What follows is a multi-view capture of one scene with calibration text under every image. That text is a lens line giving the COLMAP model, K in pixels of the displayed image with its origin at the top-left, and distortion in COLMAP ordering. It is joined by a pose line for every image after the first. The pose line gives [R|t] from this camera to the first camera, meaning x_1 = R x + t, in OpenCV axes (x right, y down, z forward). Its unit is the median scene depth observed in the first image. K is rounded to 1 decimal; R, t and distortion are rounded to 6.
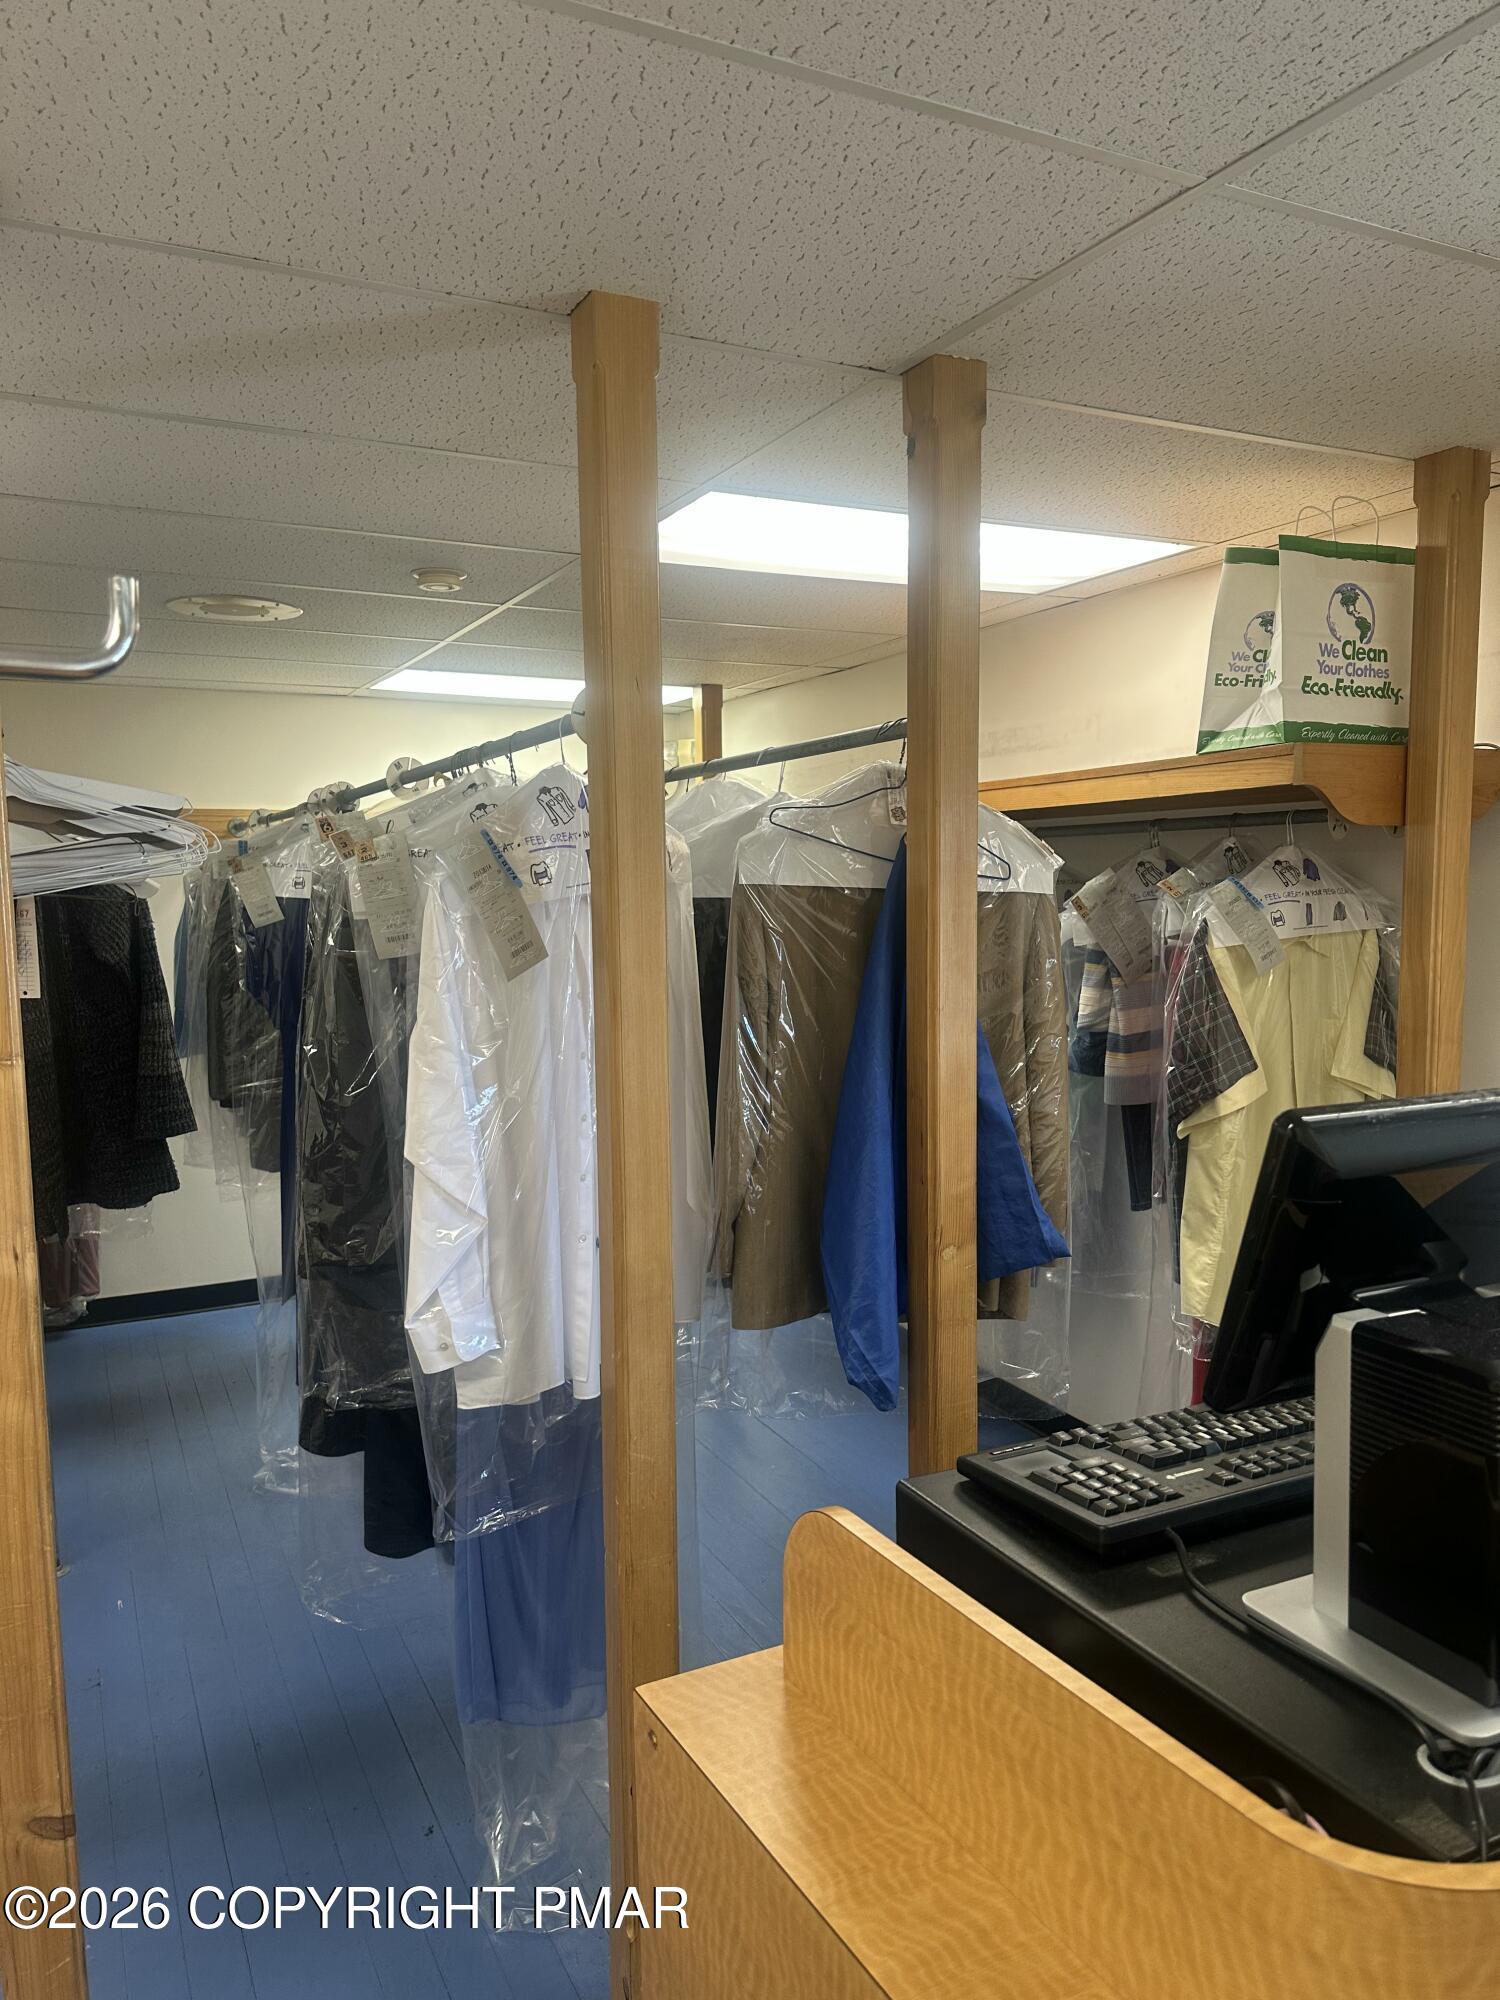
lens RADIAL K [[1459.8, 0, 750.0], [0, 1459.8, 1000.0], [0, 0, 1]] dist [0.047570, -0.000831]
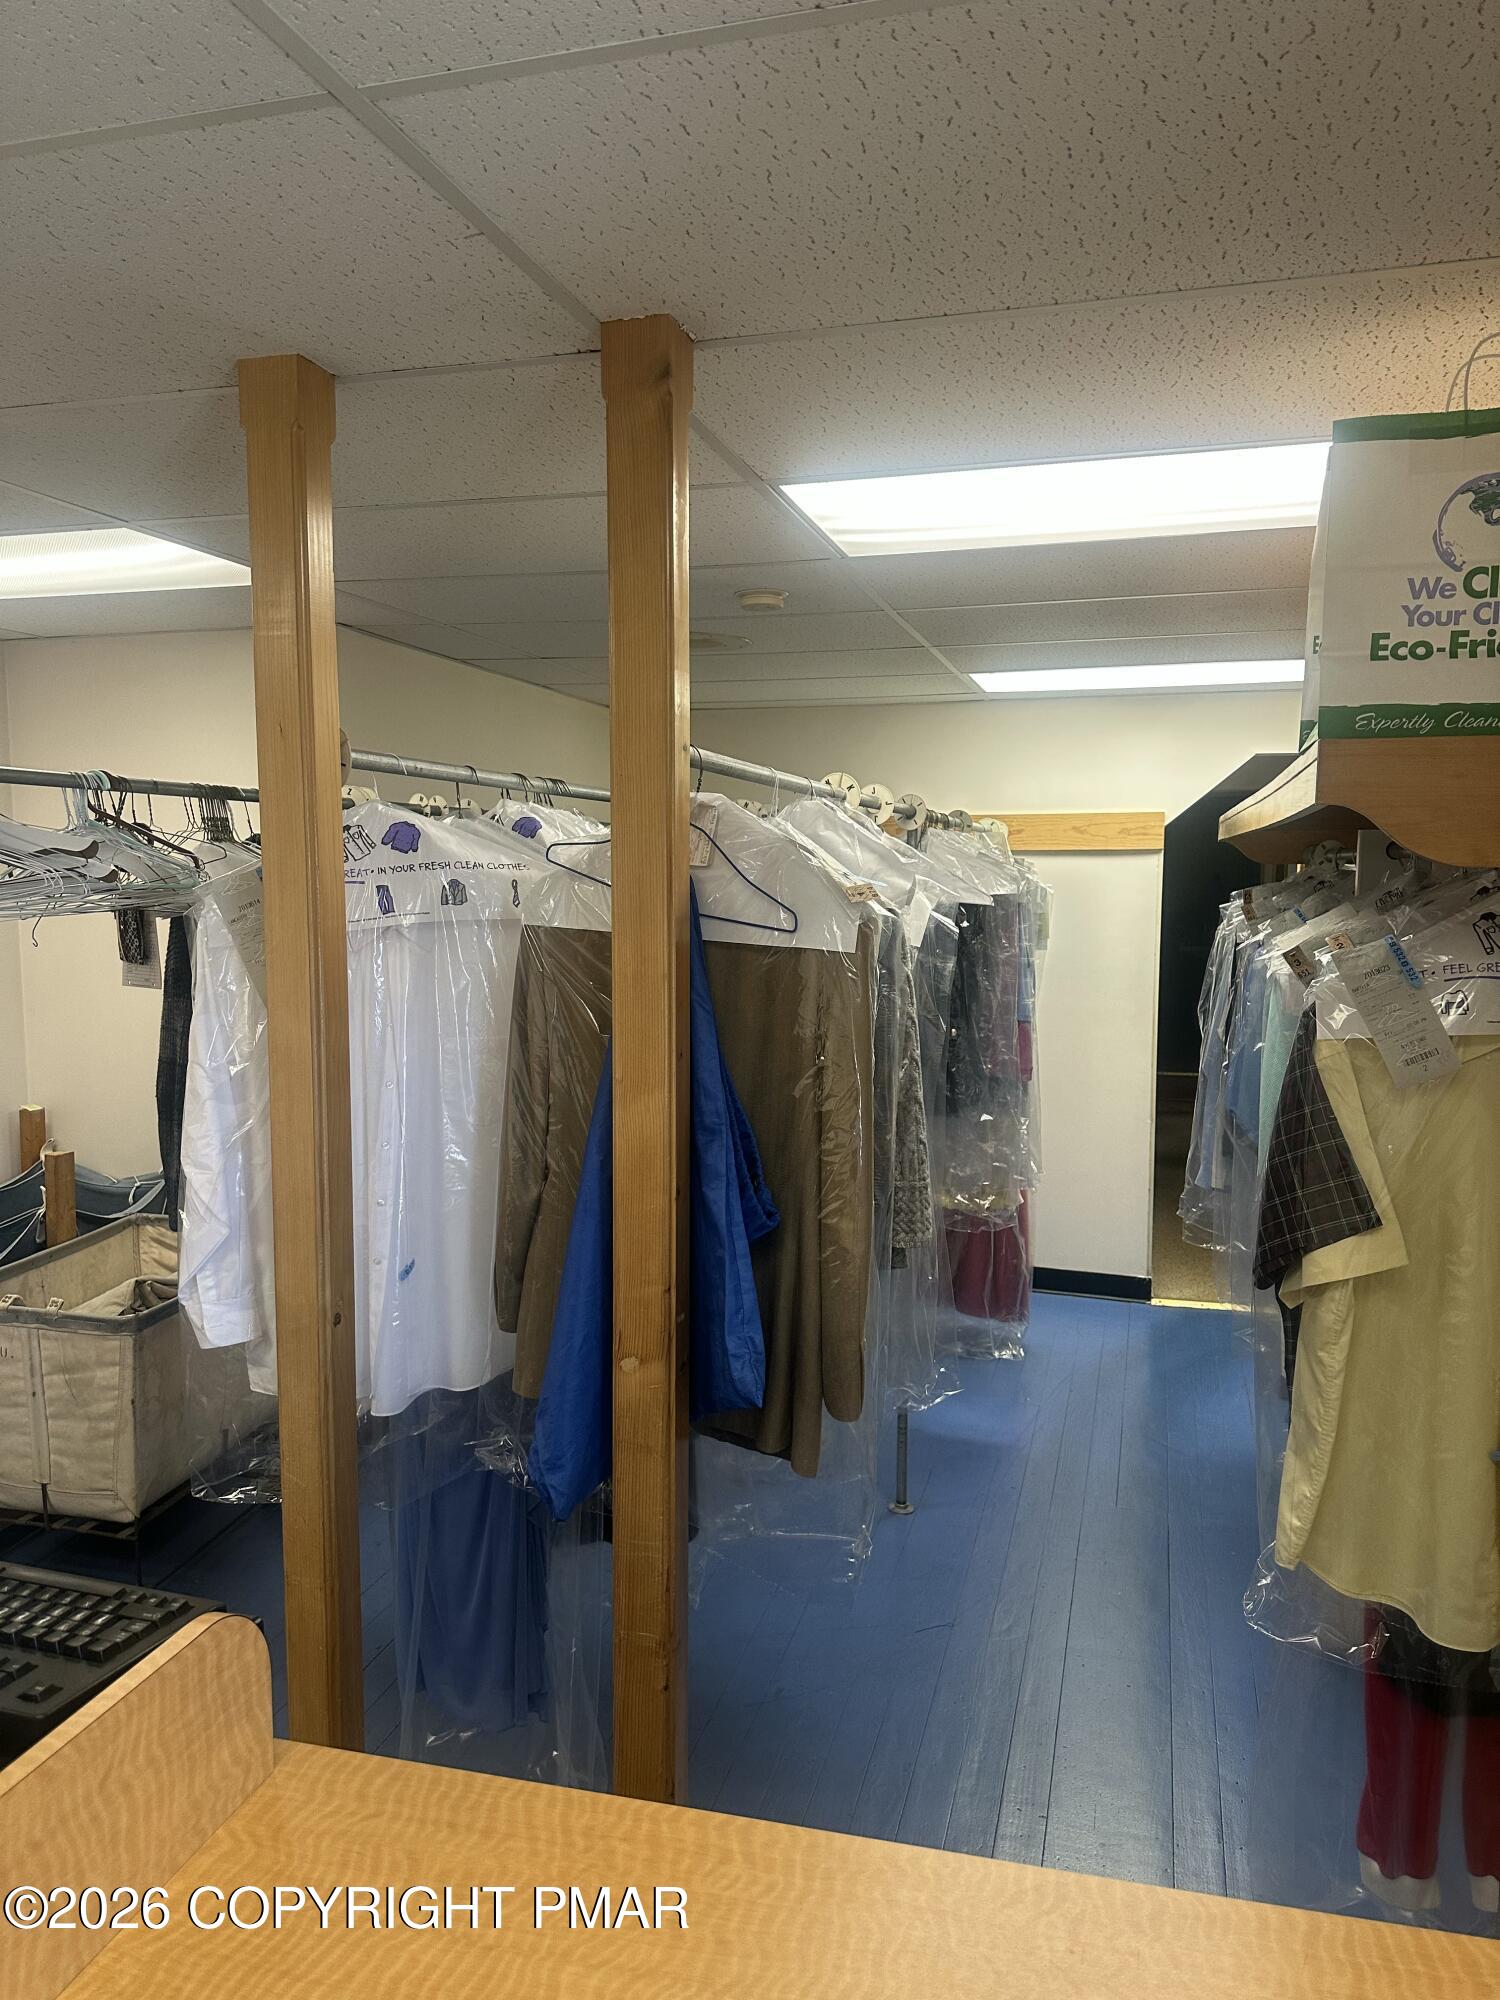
lens RADIAL K [[1459.8, 0, 750.0], [0, 1459.8, 1000.0], [0, 0, 1]] dist [0.047570, -0.000831]
pose [[0.725482, 0.082251, -0.683309, 0.626536], [-0.070549, 0.996491, 0.045047, -0.069891], [0.684616, 0.015526, 0.728739, 0.343445]]
